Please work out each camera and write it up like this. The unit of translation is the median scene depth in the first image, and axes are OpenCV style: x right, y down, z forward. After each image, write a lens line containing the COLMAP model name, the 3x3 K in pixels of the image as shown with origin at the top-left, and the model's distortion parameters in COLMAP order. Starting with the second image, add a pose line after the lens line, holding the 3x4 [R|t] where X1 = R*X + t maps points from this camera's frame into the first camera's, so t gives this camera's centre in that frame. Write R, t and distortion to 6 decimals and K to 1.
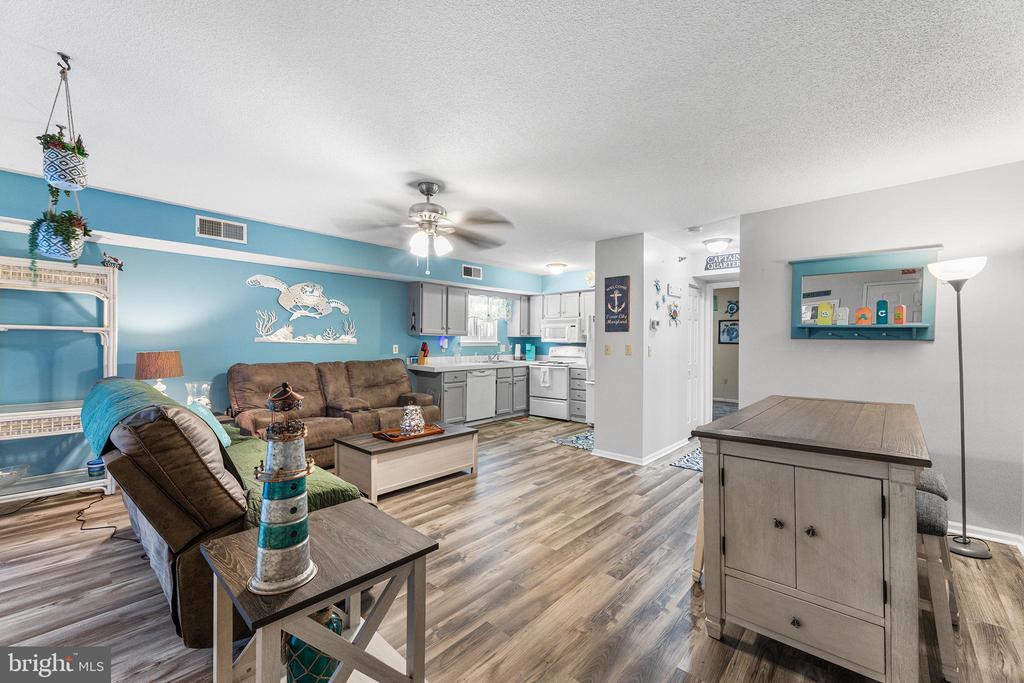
lens RADIAL K [[416.5, 0, 511.9], [0, 416.5, 339.7], [0, 0, 1]] dist [-0.000550, -0.000102]
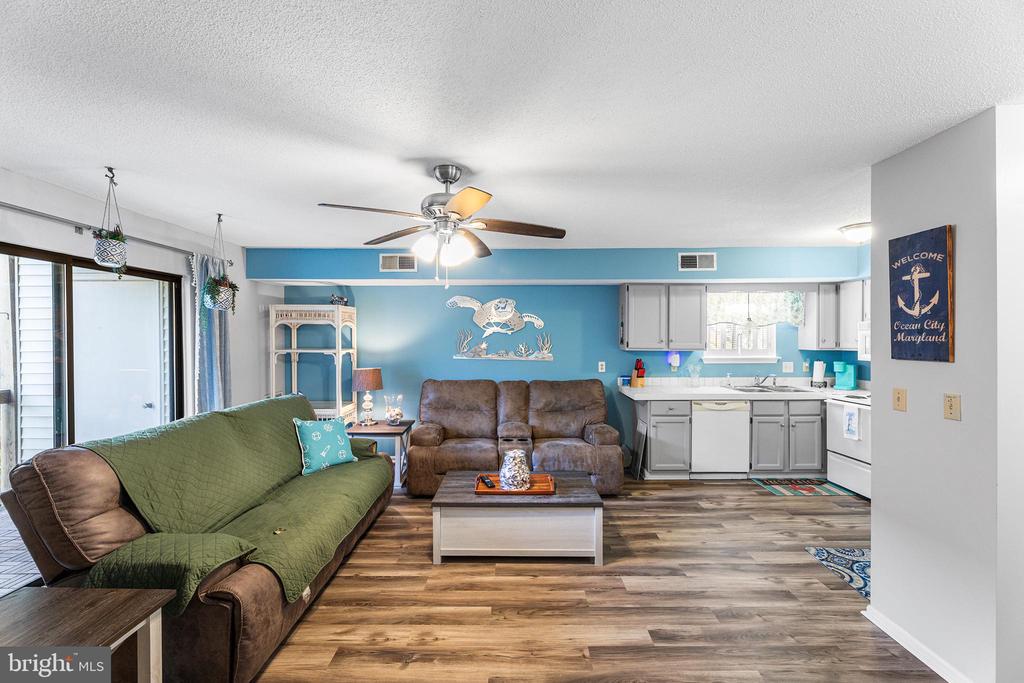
lens RADIAL K [[414.3, 0, 509.9], [0, 414.3, 338.0], [0, 0, 1]] dist [-0.000554, -0.000236]
pose [[0.665605, -0.007641, -0.746265, 0.251667], [0.008321, 0.999961, -0.002817, -0.039142], [0.746258, -0.004335, 0.665643, 0.348032]]
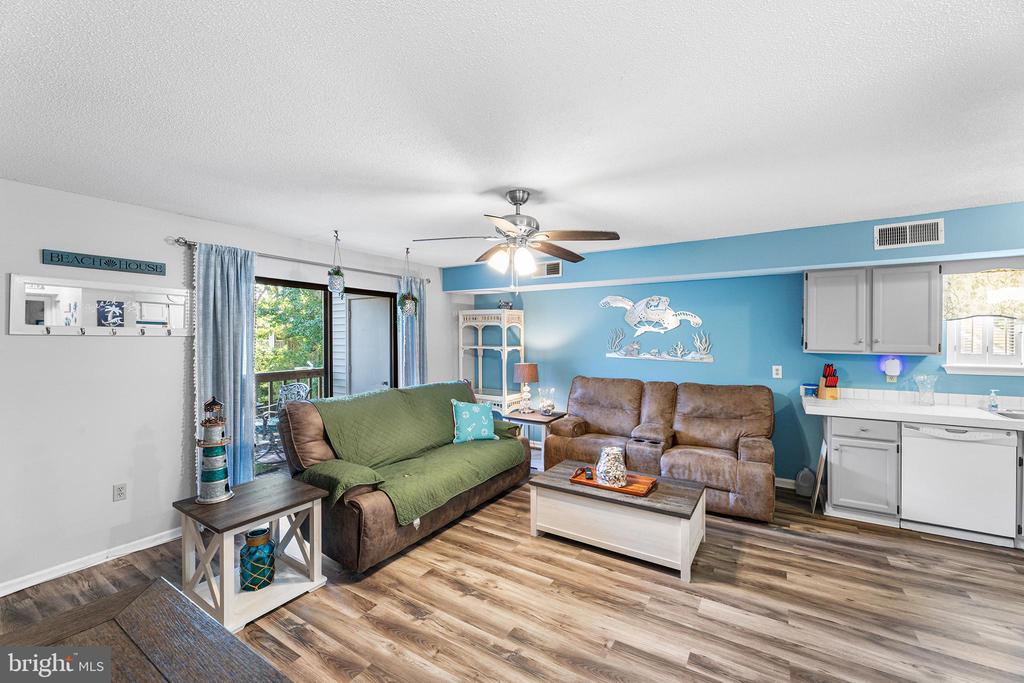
lens RADIAL K [[414.3, 0, 509.9], [0, 414.3, 338.0], [0, 0, 1]] dist [-0.000554, -0.000236]
pose [[0.170314, -0.004298, -0.985380, 0.382468], [0.003547, 0.999987, -0.003749, -0.038108], [0.985383, -0.002856, 0.170327, 0.493883]]
